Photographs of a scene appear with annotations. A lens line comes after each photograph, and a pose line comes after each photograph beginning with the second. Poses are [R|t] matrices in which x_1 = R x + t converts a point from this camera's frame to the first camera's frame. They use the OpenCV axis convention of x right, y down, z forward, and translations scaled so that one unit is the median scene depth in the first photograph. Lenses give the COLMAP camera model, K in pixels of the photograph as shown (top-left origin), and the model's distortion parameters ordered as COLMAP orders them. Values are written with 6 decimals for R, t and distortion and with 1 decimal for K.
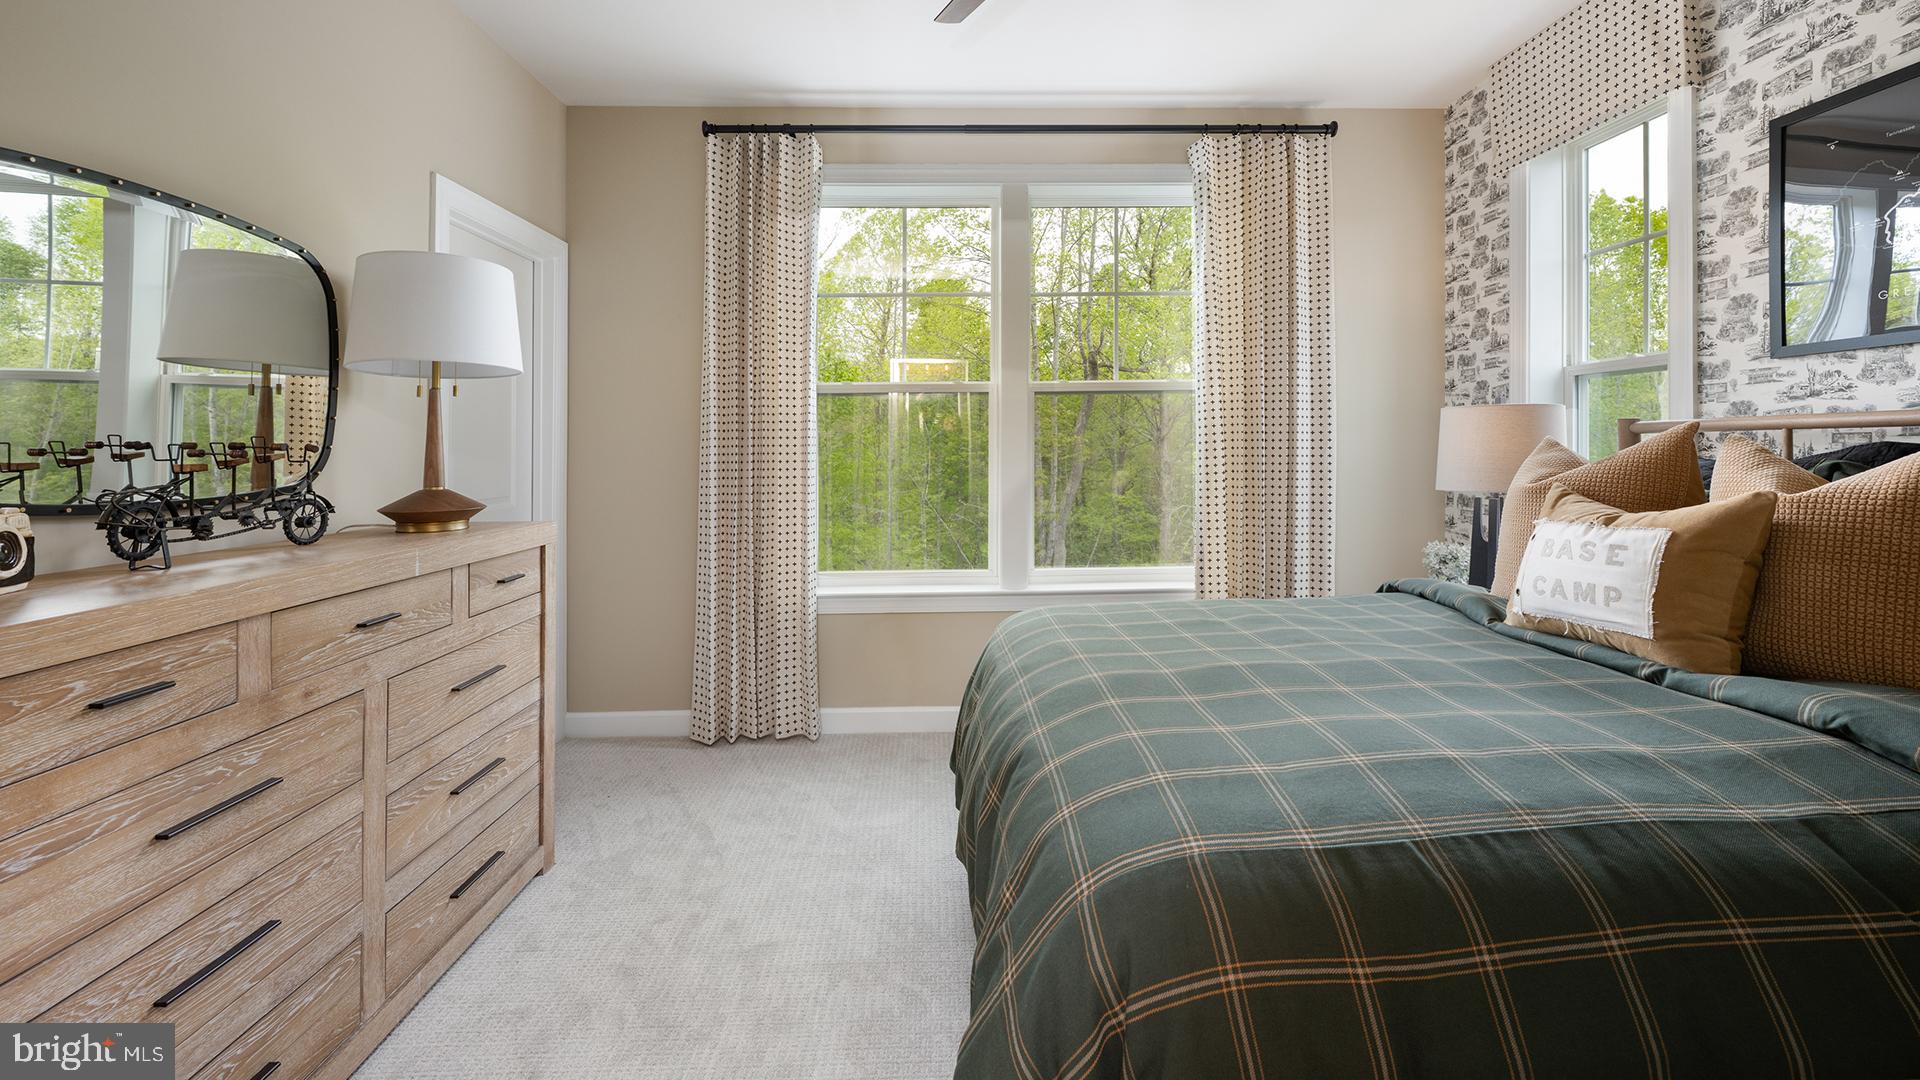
lens RADIAL K [[765.2, 0, 963.2], [0, 765.2, 448.6], [0, 0, 1]] dist [-0.000531, 0.000360]
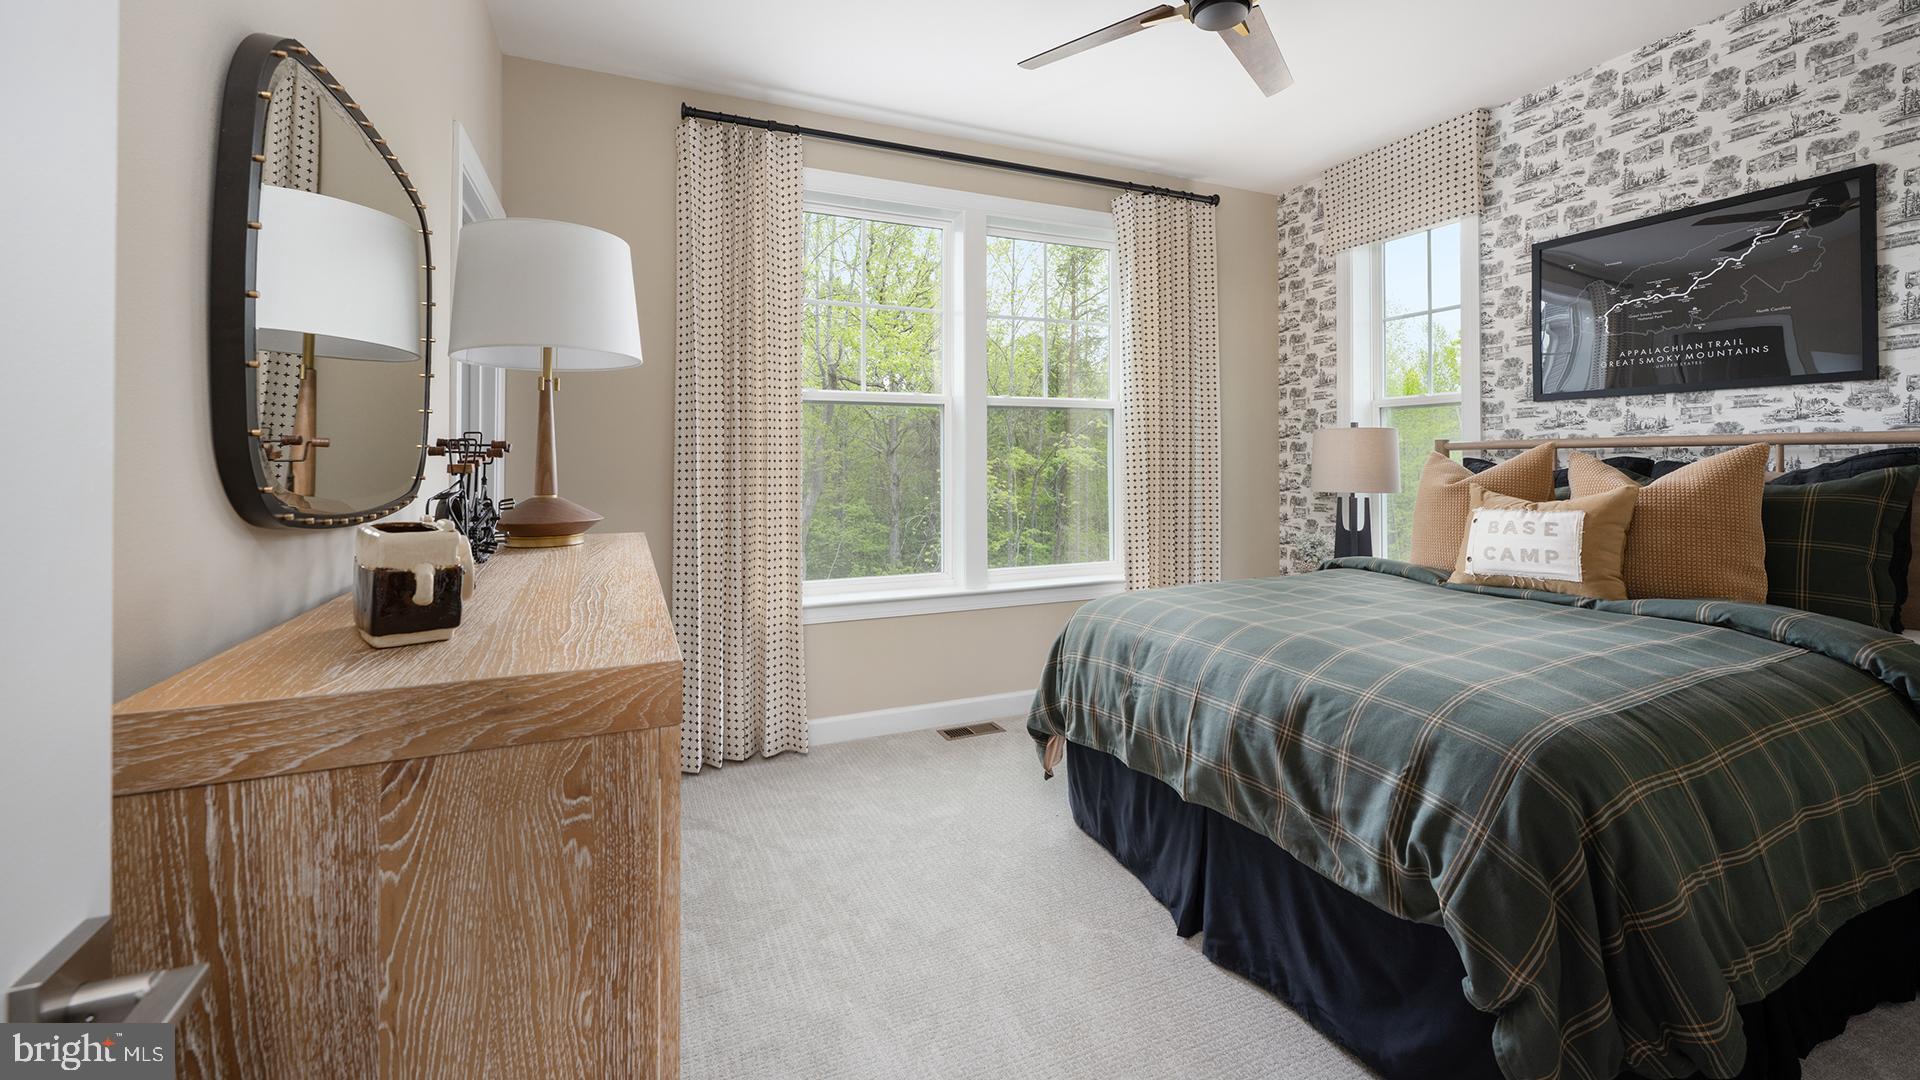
lens RADIAL K [[765.2, 0, 963.2], [0, 765.2, 448.6], [0, 0, 1]] dist [-0.000531, 0.000360]
pose [[0.928398, 0.014646, 0.371299, -0.523774], [-0.008366, 0.999793, -0.018520, 0.011953], [-0.371494, 0.014087, 0.928329, 0.018227]]
